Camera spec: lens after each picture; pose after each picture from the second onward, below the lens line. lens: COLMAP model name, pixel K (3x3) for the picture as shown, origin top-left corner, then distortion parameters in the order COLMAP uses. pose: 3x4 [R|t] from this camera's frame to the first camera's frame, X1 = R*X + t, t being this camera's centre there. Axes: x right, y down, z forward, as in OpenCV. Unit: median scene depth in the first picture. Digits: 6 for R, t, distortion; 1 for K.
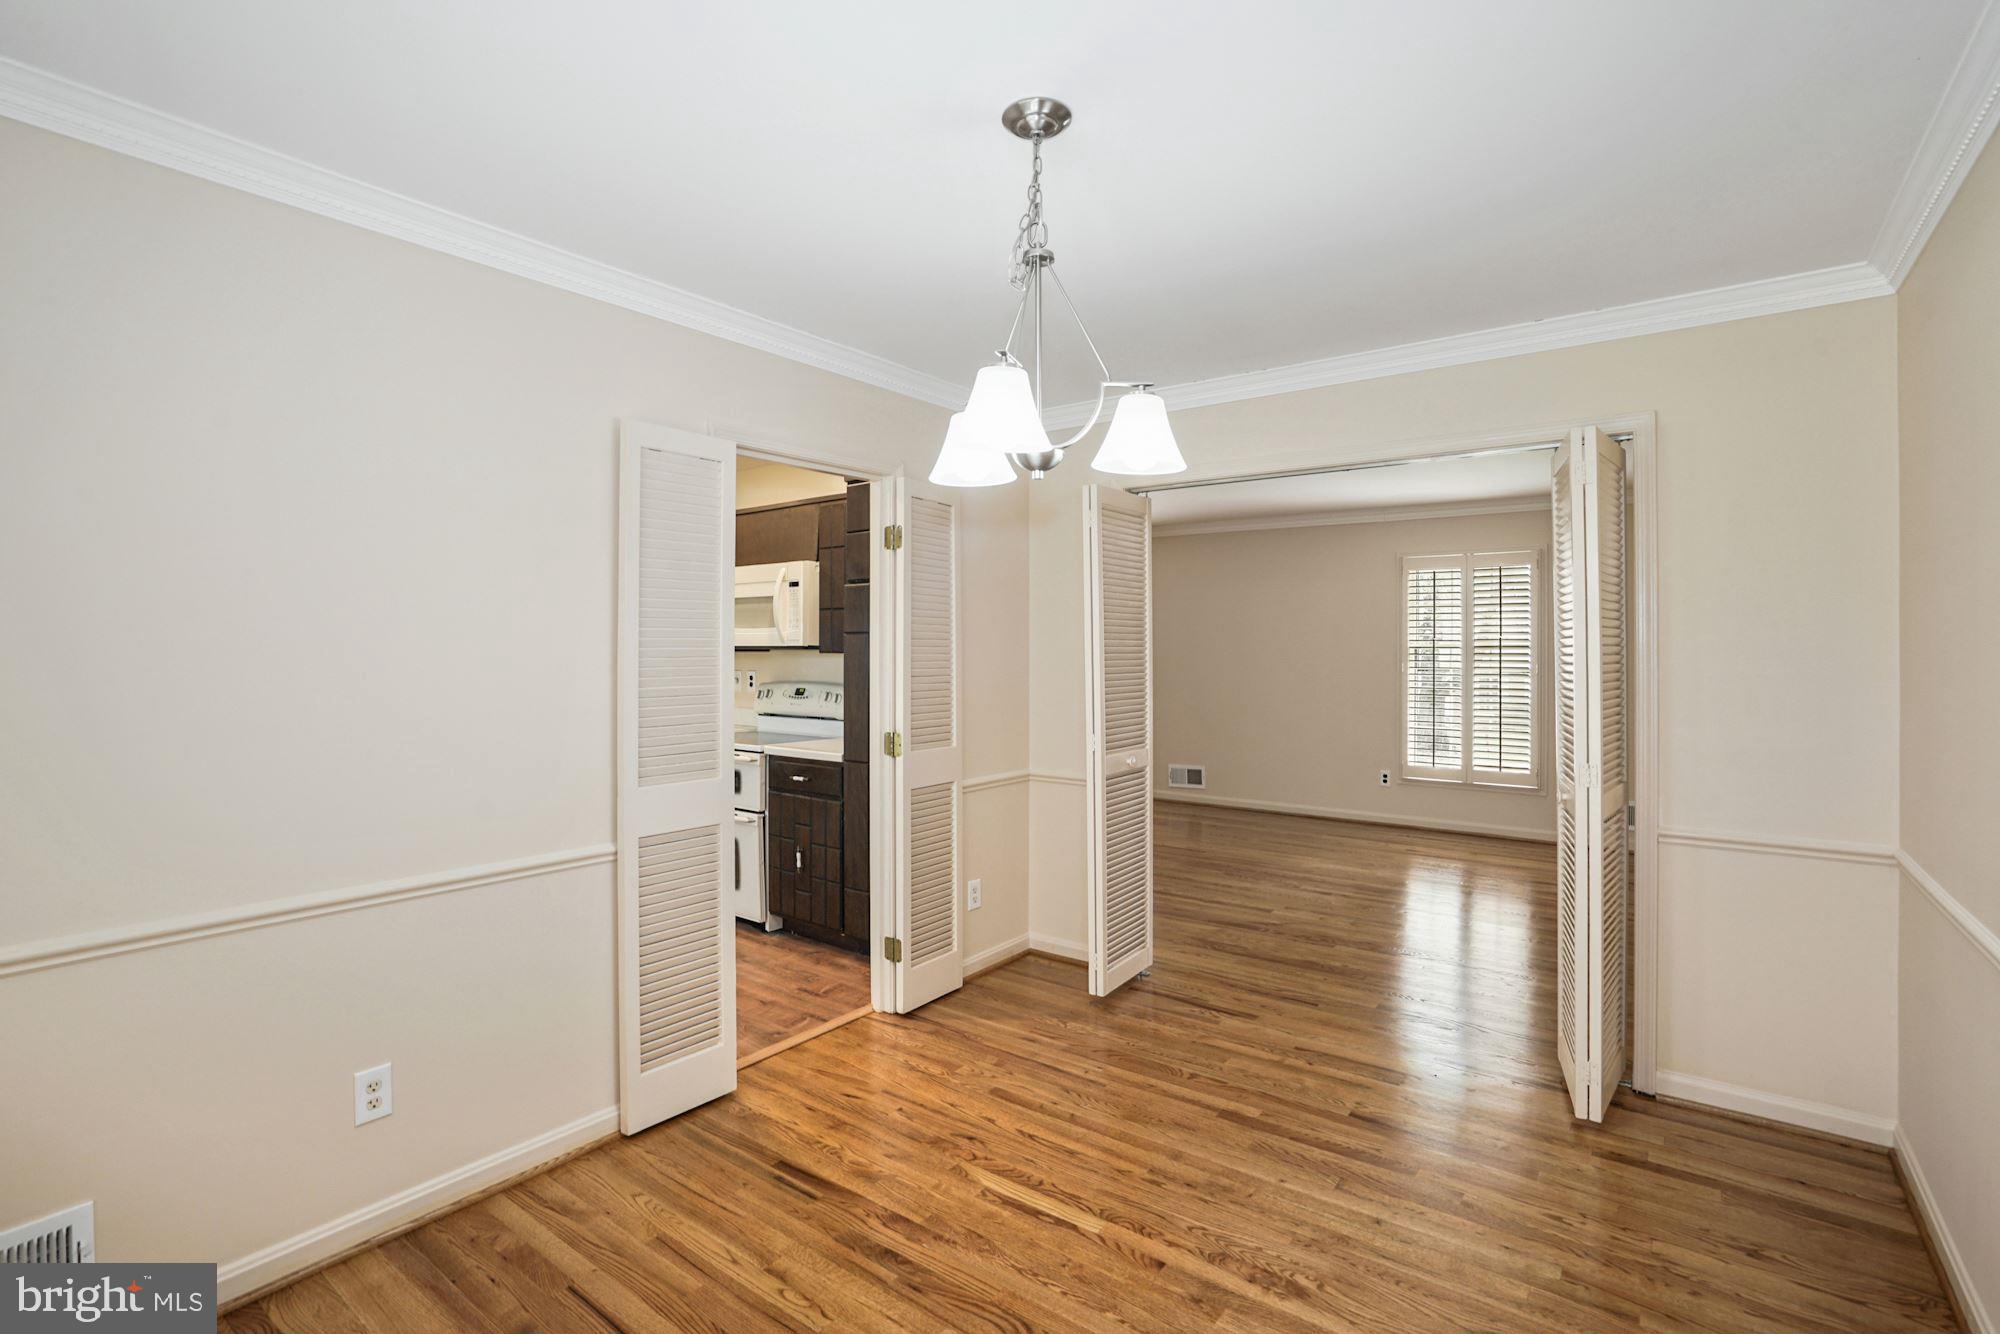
lens RADIAL K [[928.1, 0, 996.2], [0, 928.1, 664.3], [0, 0, 1]] dist [-0.063731, 0.027022]
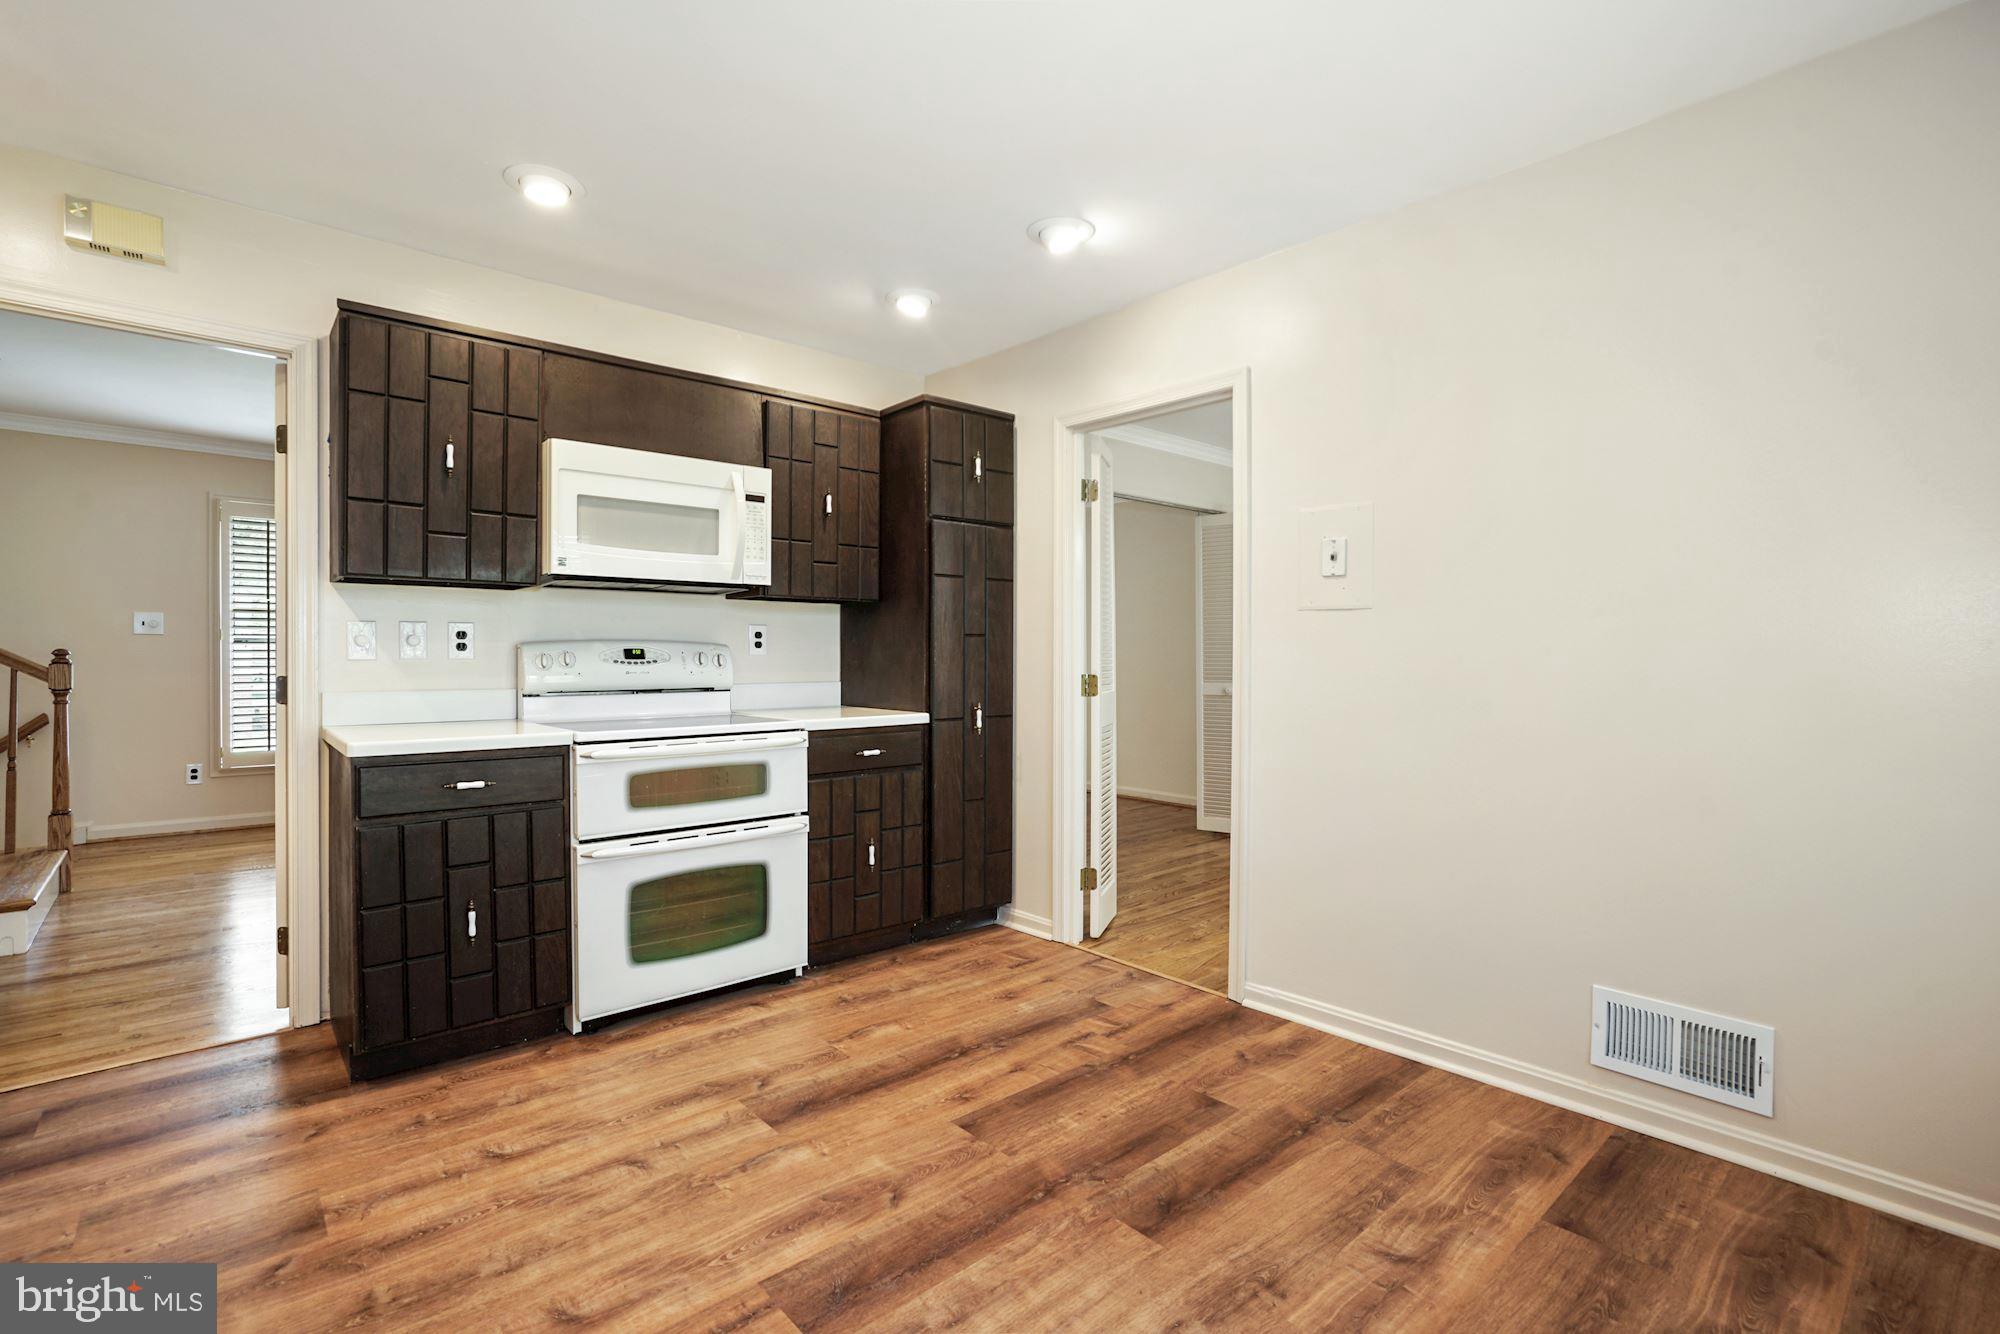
lens RADIAL K [[928.1, 0, 996.2], [0, 928.1, 664.3], [0, 0, 1]] dist [-0.063731, 0.027022]
pose [[0.187259, -0.023615, 0.982027, -0.927199], [0.012011, 0.999691, 0.021750, 0.029932], [-0.982237, 0.007722, 0.187485, 0.710169]]
